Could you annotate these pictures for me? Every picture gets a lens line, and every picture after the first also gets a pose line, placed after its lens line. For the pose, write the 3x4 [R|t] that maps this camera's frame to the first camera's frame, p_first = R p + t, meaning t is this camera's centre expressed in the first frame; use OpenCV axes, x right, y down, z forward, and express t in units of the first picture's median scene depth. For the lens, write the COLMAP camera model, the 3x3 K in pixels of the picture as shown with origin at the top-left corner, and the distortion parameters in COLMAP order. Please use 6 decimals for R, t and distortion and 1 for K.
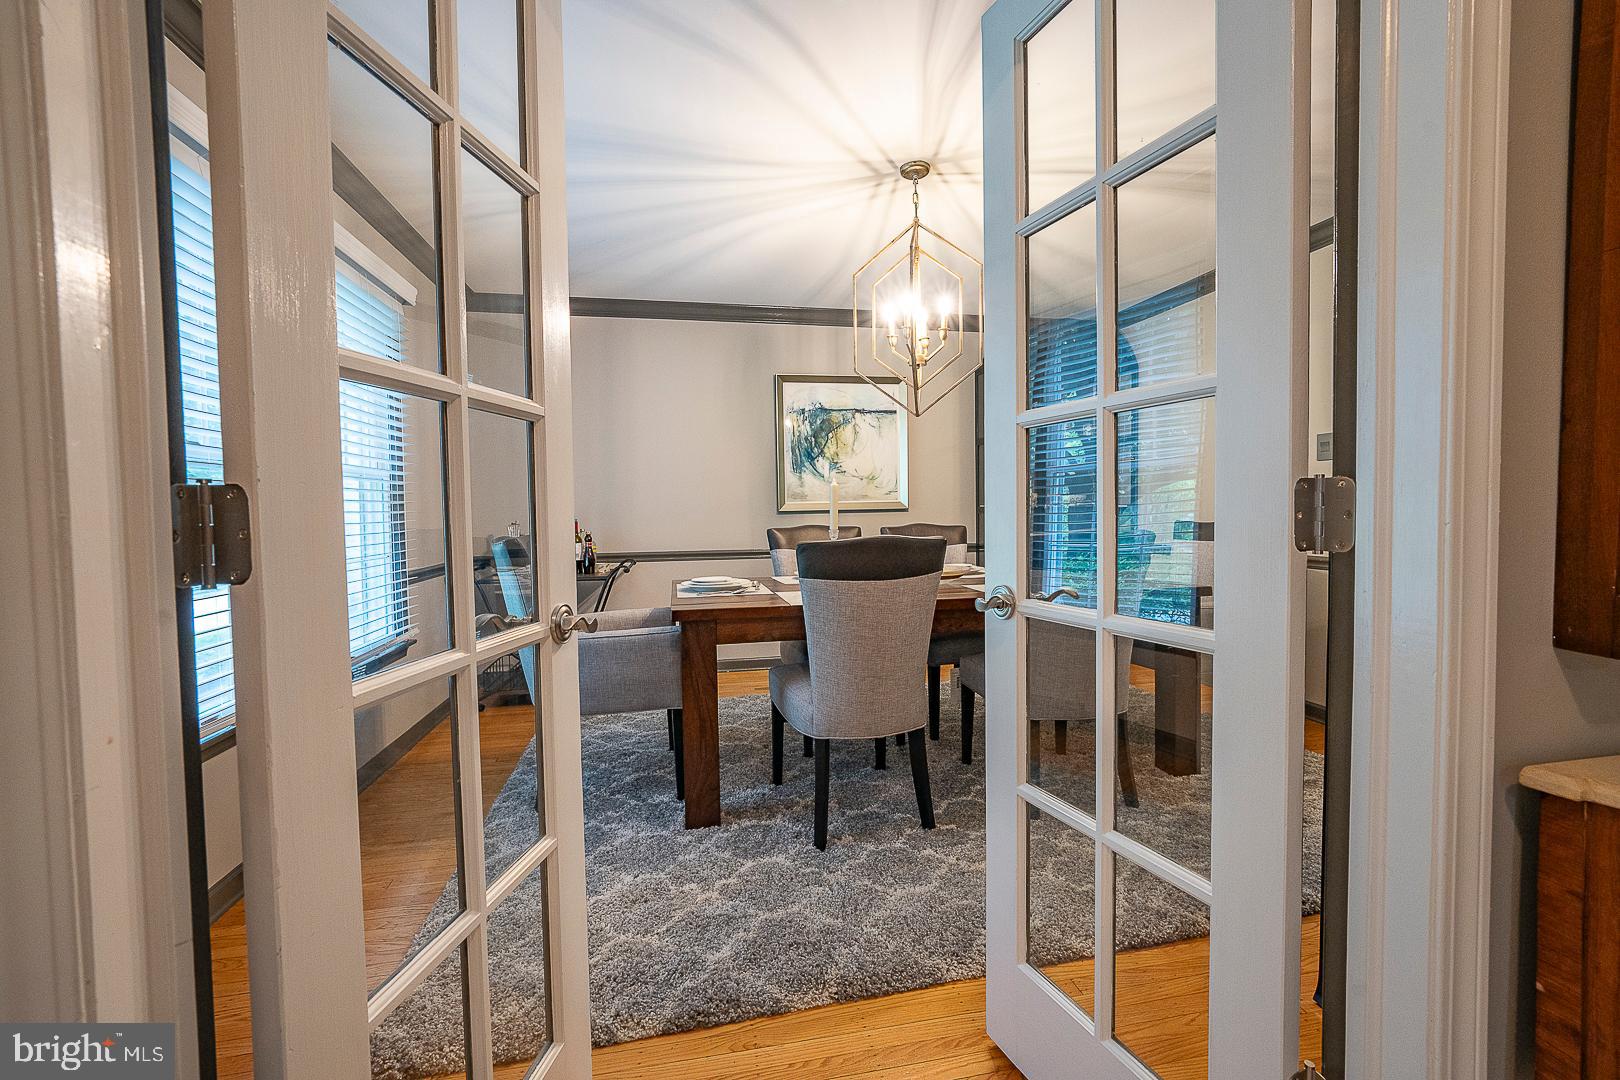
lens RADIAL K [[693.6, 0, 809.3], [0, 693.6, 538.7], [0, 0, 1]] dist [-0.001497, -0.000030]
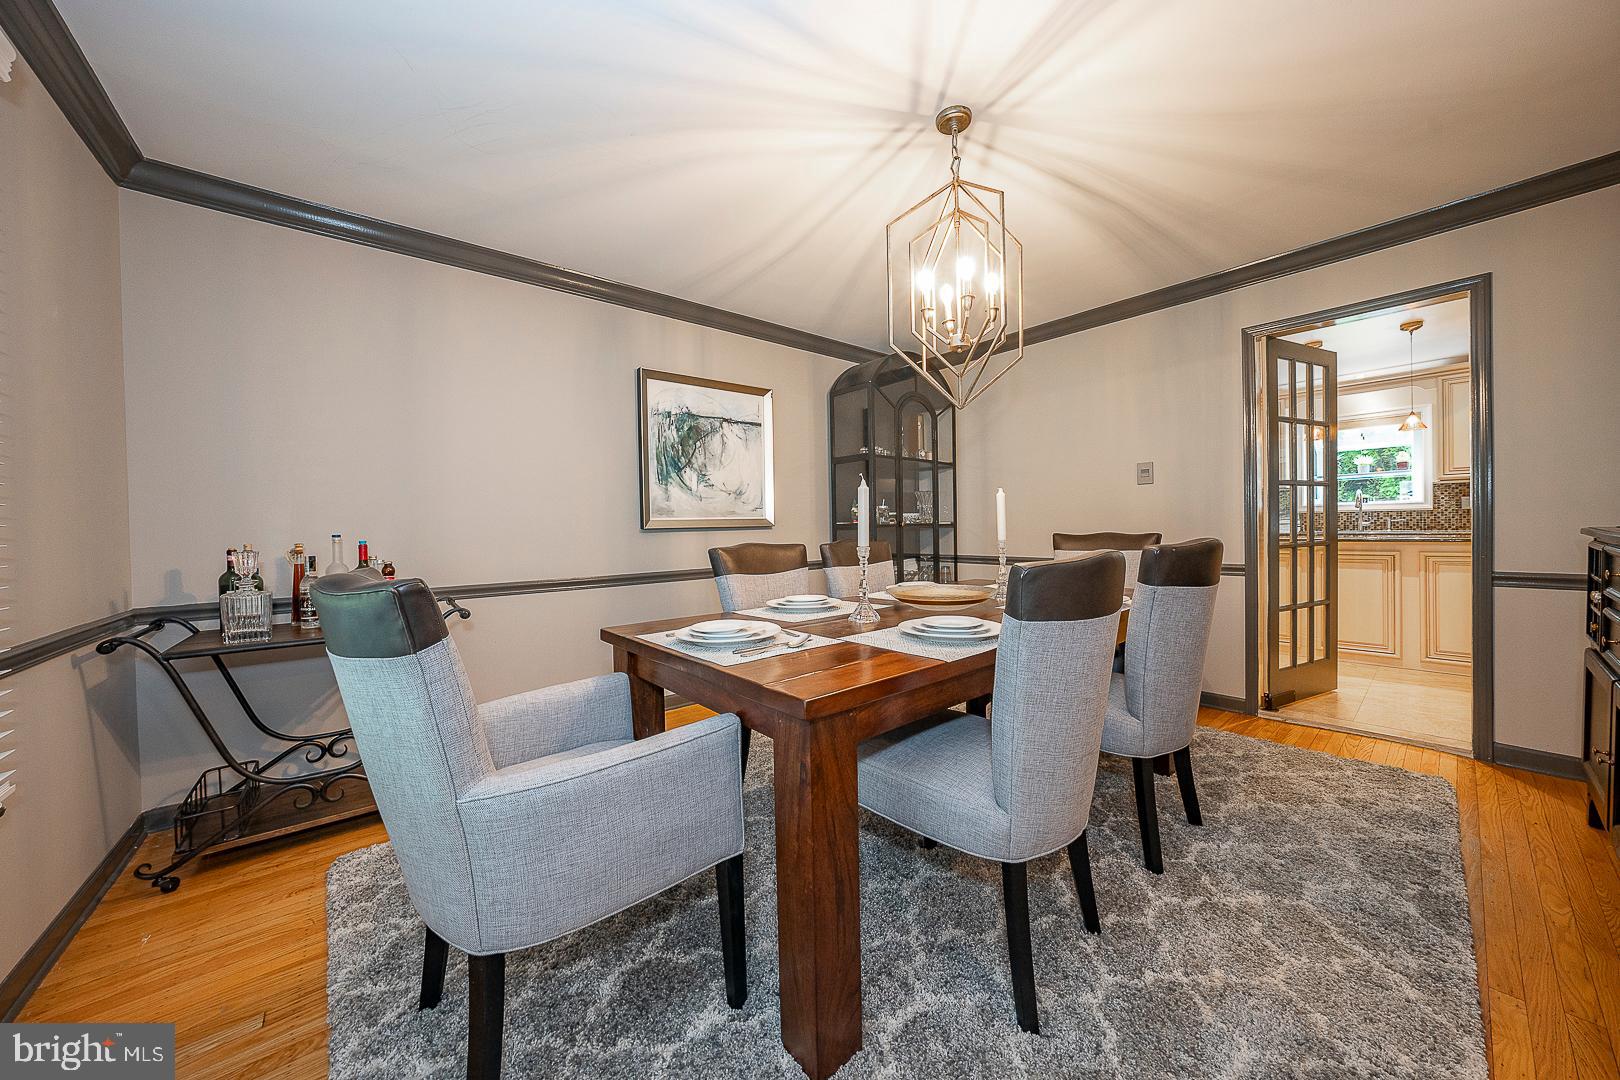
lens RADIAL K [[561.2, 0, 812.1], [0, 561.2, 537.9], [0, 0, 1]] dist [-0.002371, 0.000201]
pose [[0.869401, -0.012152, 0.493957, -0.202483], [0.027696, 0.999324, -0.024162, -0.006052], [-0.493330, 0.034687, 0.869150, 0.300025]]
